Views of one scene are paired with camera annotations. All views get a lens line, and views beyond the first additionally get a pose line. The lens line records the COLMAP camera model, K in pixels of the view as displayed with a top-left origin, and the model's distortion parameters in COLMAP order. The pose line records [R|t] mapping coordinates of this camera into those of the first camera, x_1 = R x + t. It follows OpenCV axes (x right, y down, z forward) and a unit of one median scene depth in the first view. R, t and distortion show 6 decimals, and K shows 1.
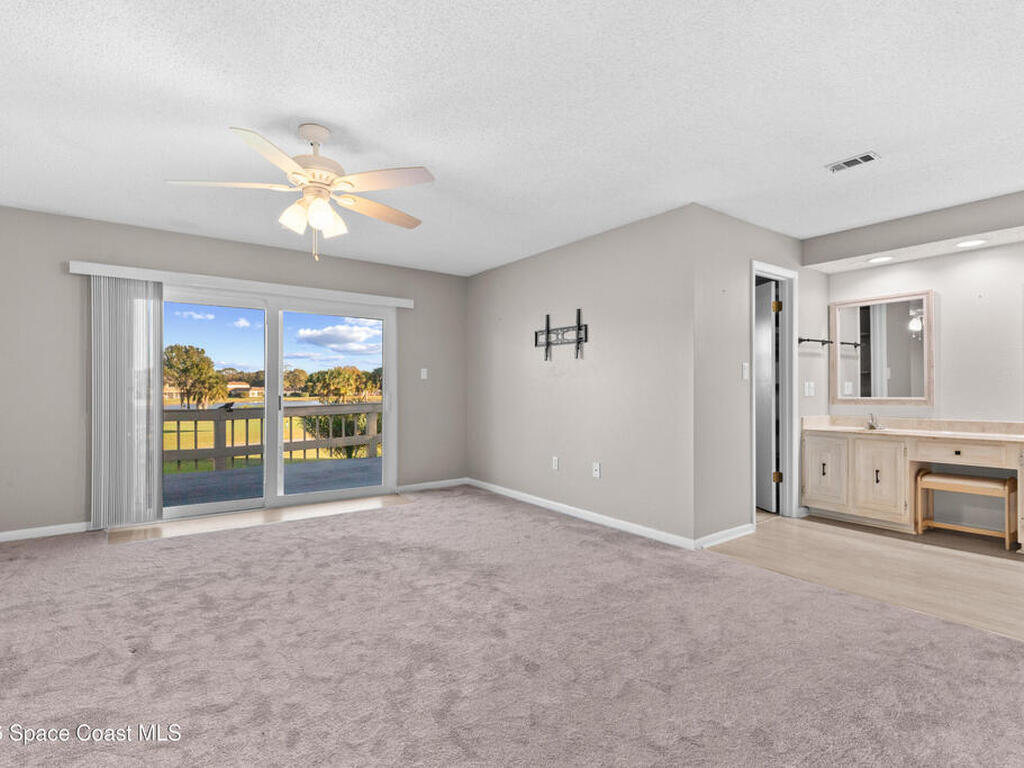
lens RADIAL K [[516.9, 0, 512.0], [0, 516.9, 385.8], [0, 0, 1]] dist [0.002768, 0.000080]
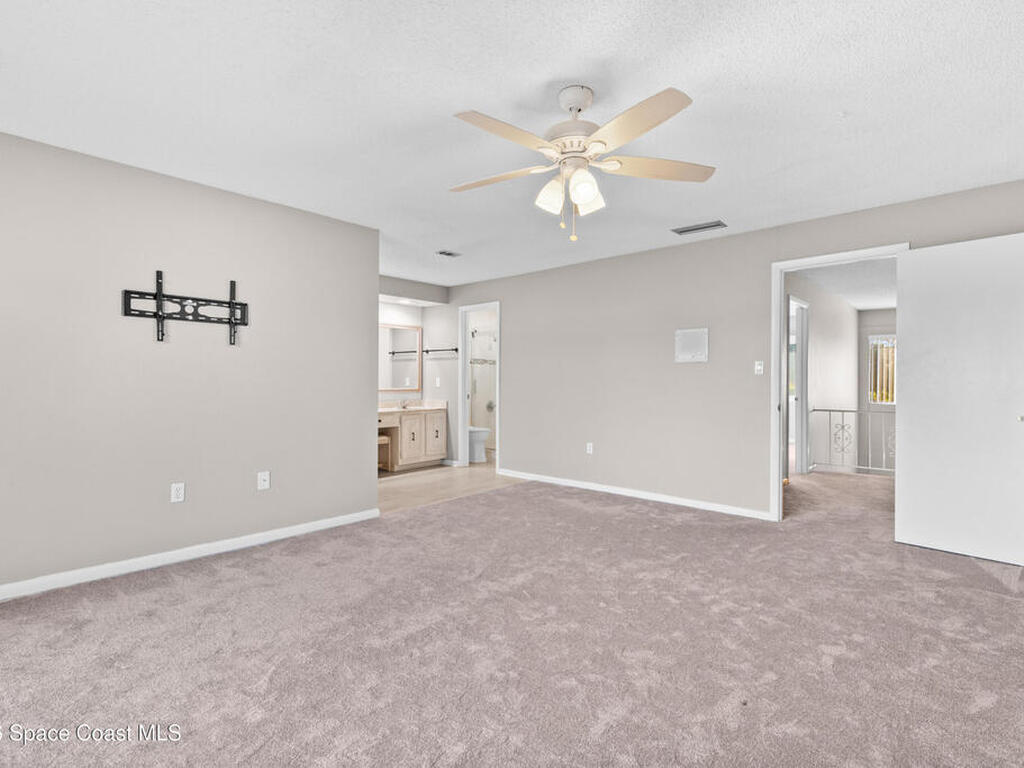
lens RADIAL K [[516.9, 0, 512.3], [0, 516.9, 382.1], [0, 0, 1]] dist [0.002768, 0.000080]
pose [[-0.209393, -0.000624, 0.977831, -0.713385], [-0.004754, 0.999989, -0.000379, 0.001601], [-0.977820, -0.004728, -0.209393, 0.749448]]
